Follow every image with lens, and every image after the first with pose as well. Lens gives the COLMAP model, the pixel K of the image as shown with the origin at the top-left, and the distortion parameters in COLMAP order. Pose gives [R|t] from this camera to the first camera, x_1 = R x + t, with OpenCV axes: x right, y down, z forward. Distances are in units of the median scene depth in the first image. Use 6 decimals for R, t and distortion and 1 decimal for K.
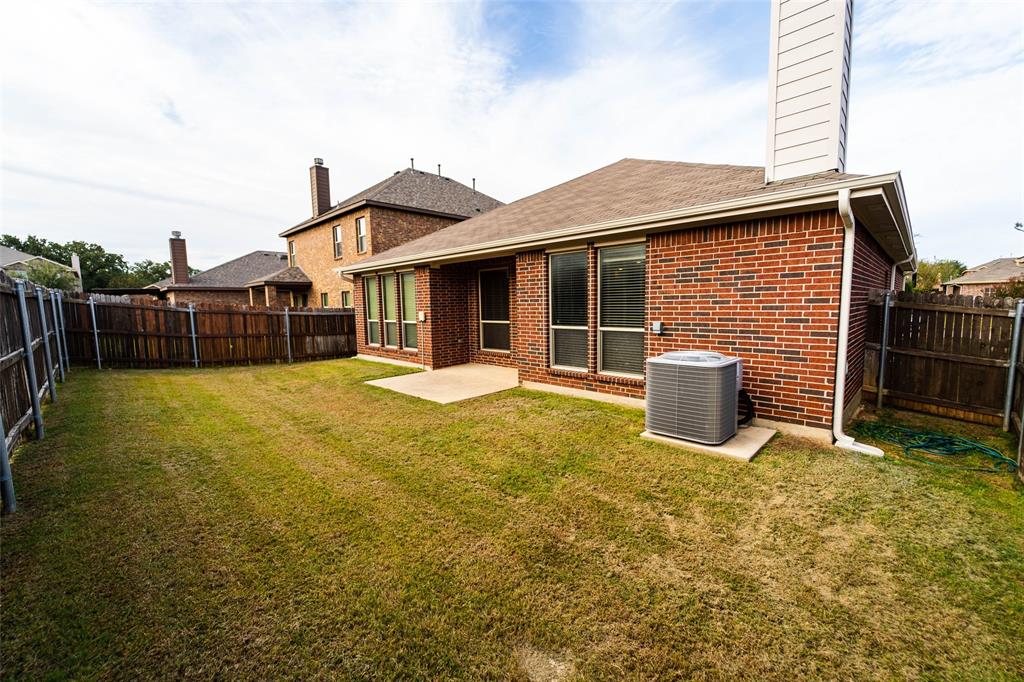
lens RADIAL K [[418.6, 0, 522.1], [0, 418.6, 339.4], [0, 0, 1]] dist [-0.000649, -0.001722]
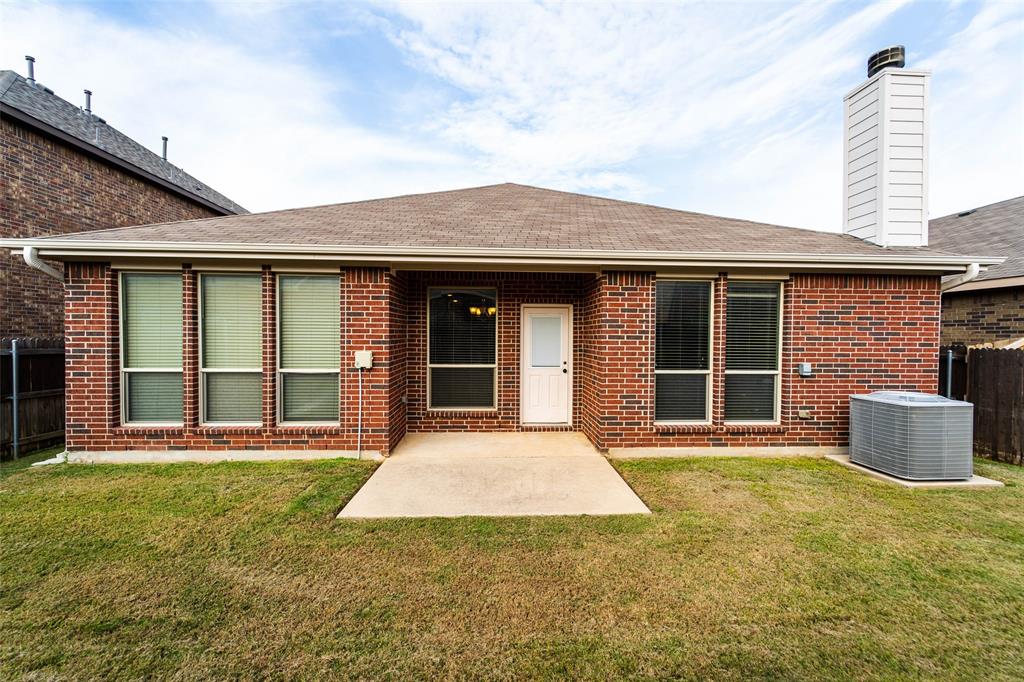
lens RADIAL K [[418.6, 0, 514.6], [0, 418.6, 345.5], [0, 0, 1]] dist [-0.000649, -0.001722]
pose [[0.677083, 0.013564, 0.735782, -0.774560], [0.043790, 0.997316, -0.058682, -0.050623], [-0.734603, 0.071952, 0.674672, 0.760325]]
